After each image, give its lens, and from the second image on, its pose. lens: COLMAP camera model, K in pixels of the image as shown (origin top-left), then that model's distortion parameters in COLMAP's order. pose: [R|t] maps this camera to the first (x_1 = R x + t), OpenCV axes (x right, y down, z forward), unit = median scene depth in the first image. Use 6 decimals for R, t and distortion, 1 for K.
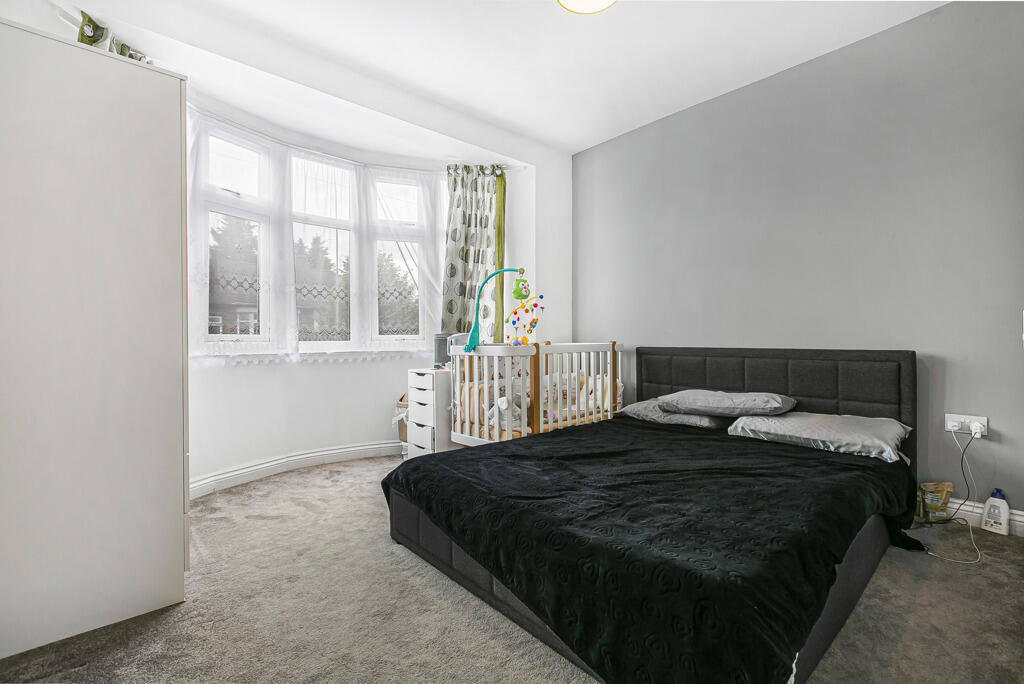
lens RADIAL K [[455.1, 0, 514.6], [0, 455.1, 340.7], [0, 0, 1]] dist [0.000296, -0.000605]
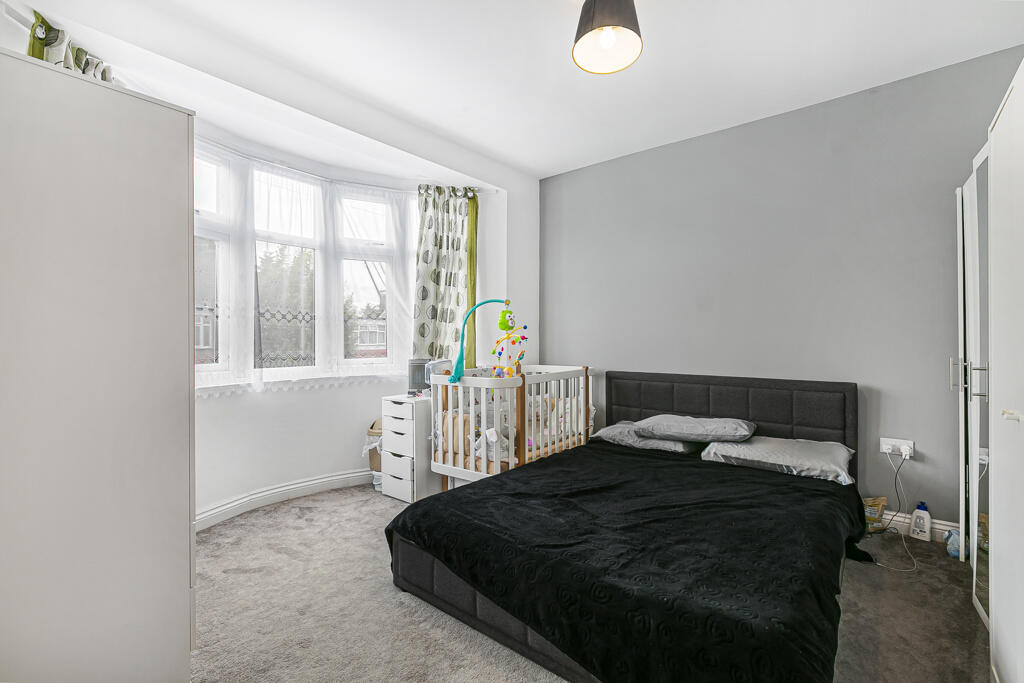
lens RADIAL K [[455.1, 0, 530.1], [0, 455.1, 348.6], [0, 0, 1]] dist [0.000296, -0.000605]
pose [[0.987796, 0.003005, 0.155721, -0.113414], [-0.002863, 0.999995, -0.001139, -0.060615], [-0.155724, 0.000679, 0.987800, -0.007332]]
